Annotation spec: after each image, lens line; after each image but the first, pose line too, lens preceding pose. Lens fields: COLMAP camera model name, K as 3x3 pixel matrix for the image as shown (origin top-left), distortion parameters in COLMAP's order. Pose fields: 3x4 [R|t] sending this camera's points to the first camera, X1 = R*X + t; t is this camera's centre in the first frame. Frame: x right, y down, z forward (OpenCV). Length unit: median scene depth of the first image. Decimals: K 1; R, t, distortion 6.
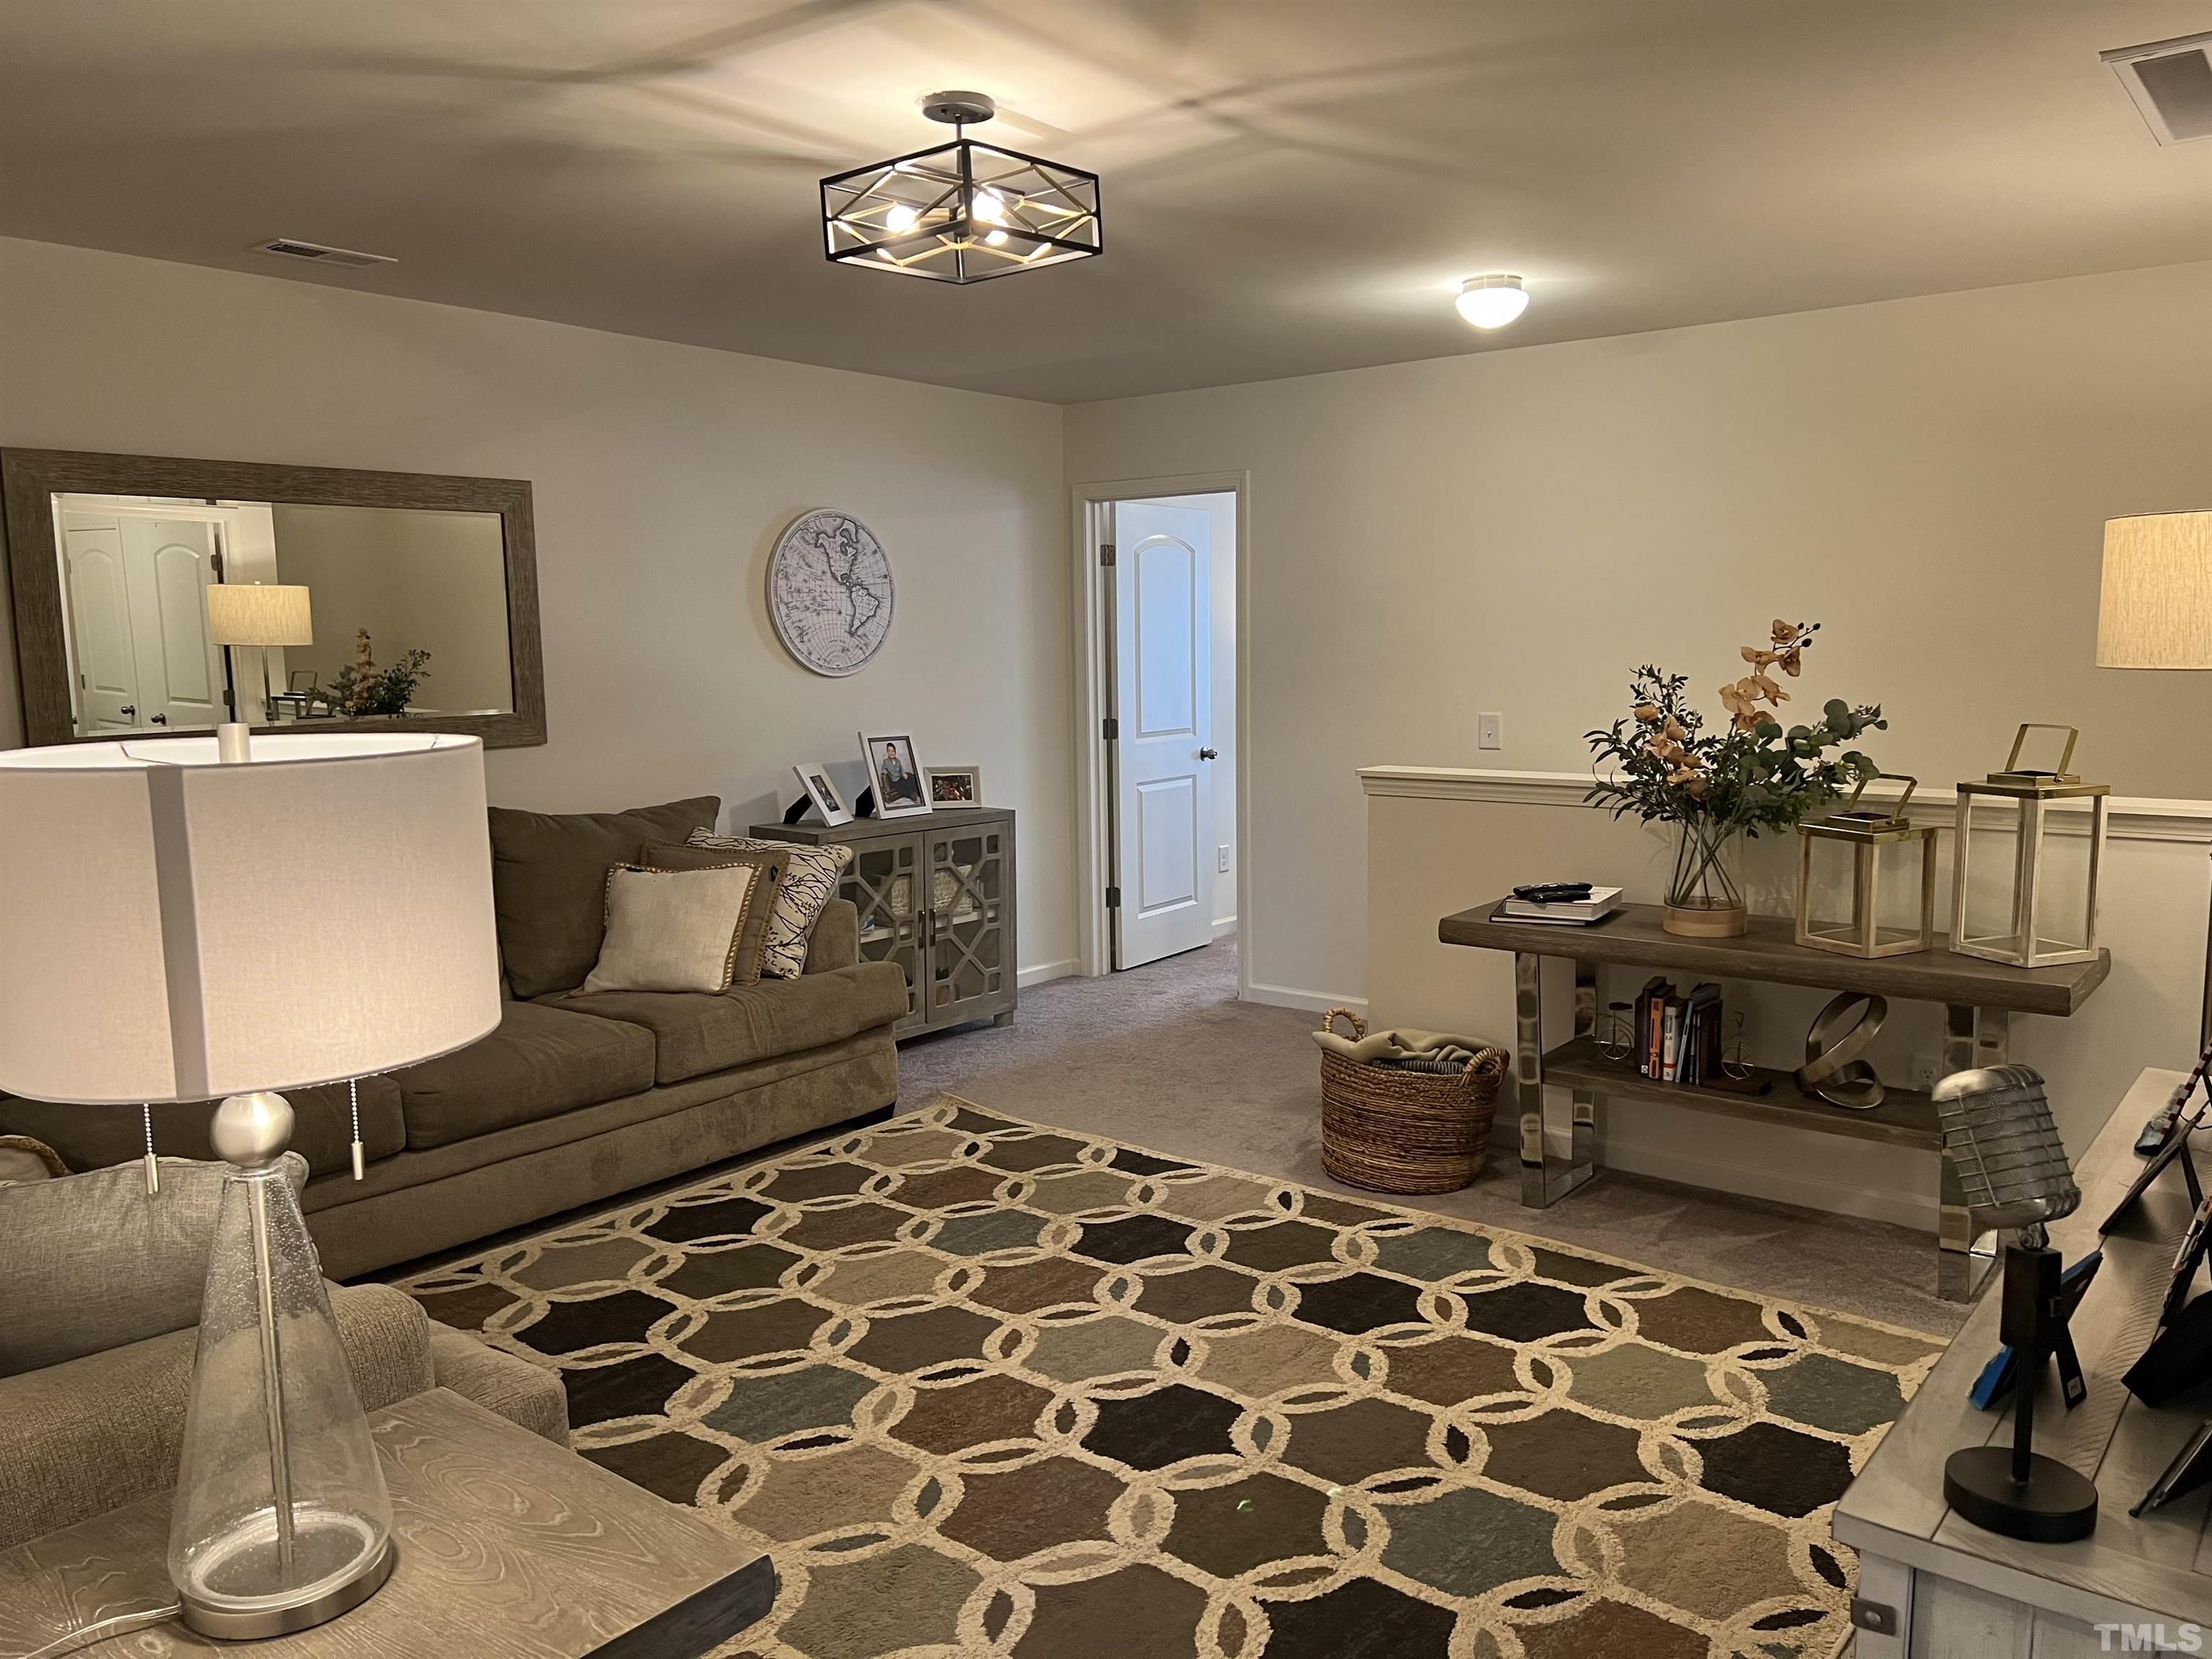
lens RADIAL K [[1608.2, 0, 1097.0], [0, 1608.2, 859.8], [0, 0, 1]] dist [-0.000370, -0.003841]
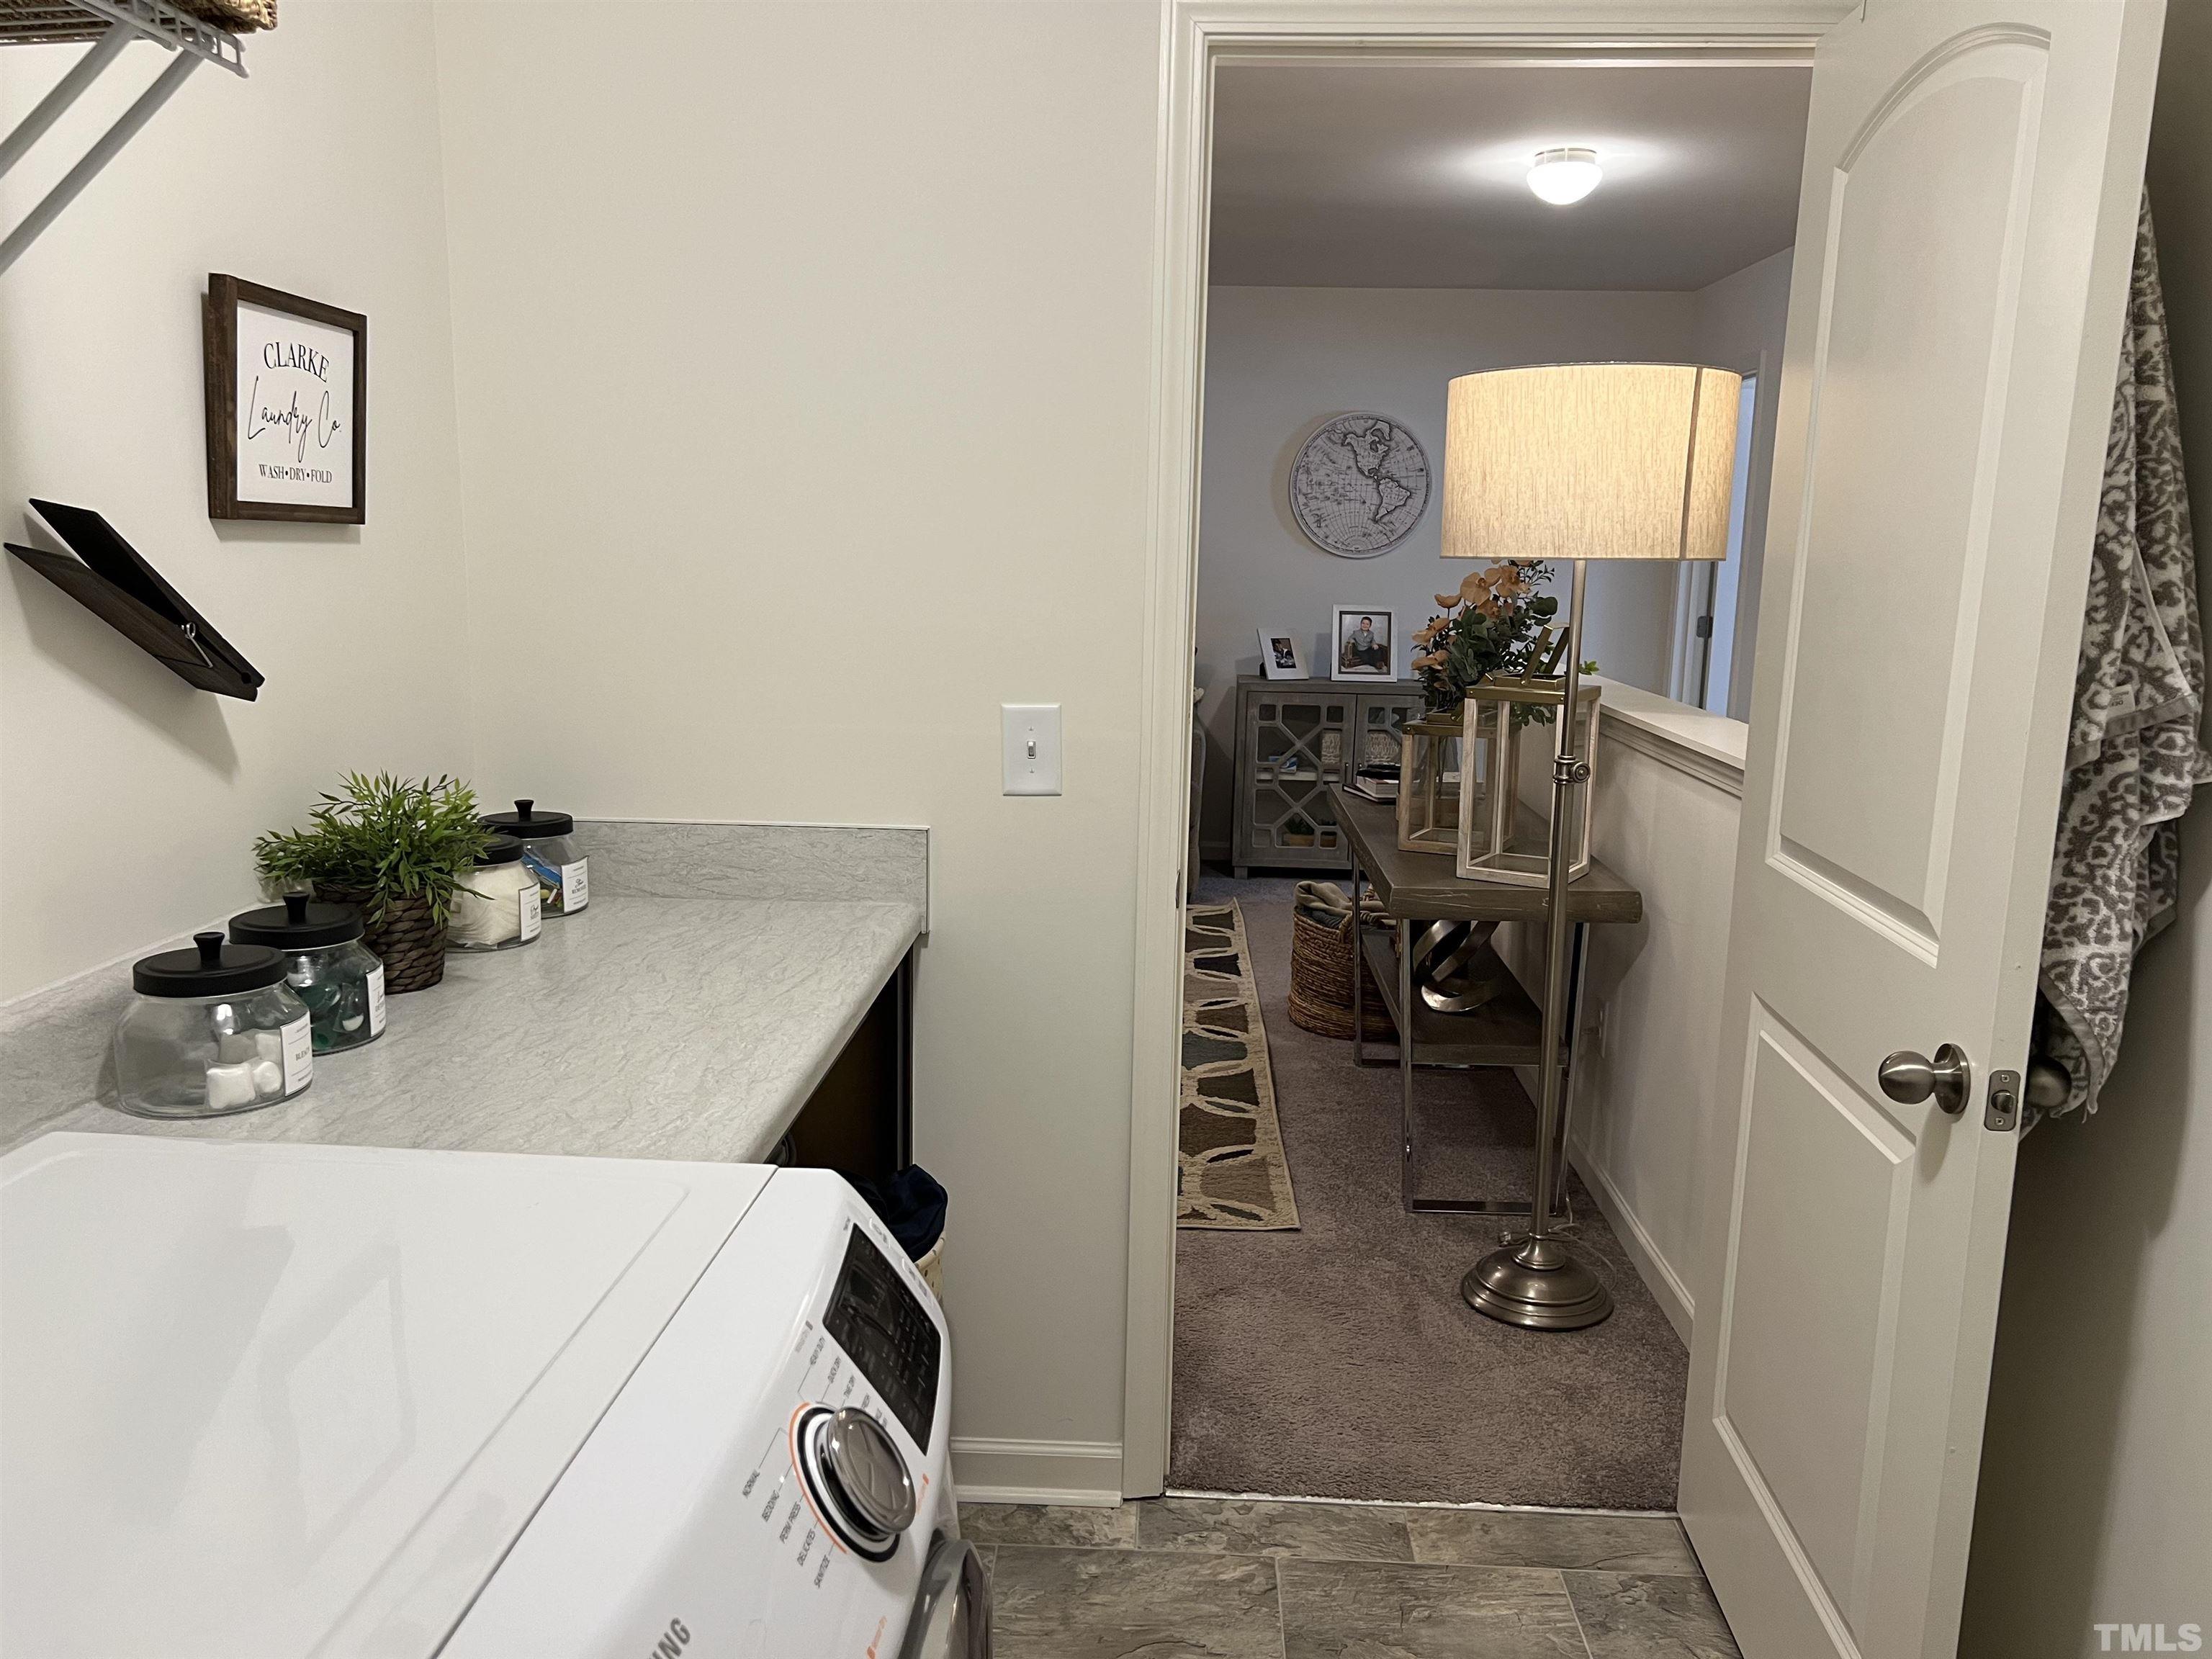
lens RADIAL K [[1608.2, 0, 1097.0], [0, 1608.2, 859.8], [0, 0, 1]] dist [-0.000370, -0.003841]
pose [[0.592226, 0.172712, -0.787044, 0.703368], [-0.130260, 0.984432, 0.118011, -0.012482], [0.795173, 0.032631, 0.605503, 0.159935]]
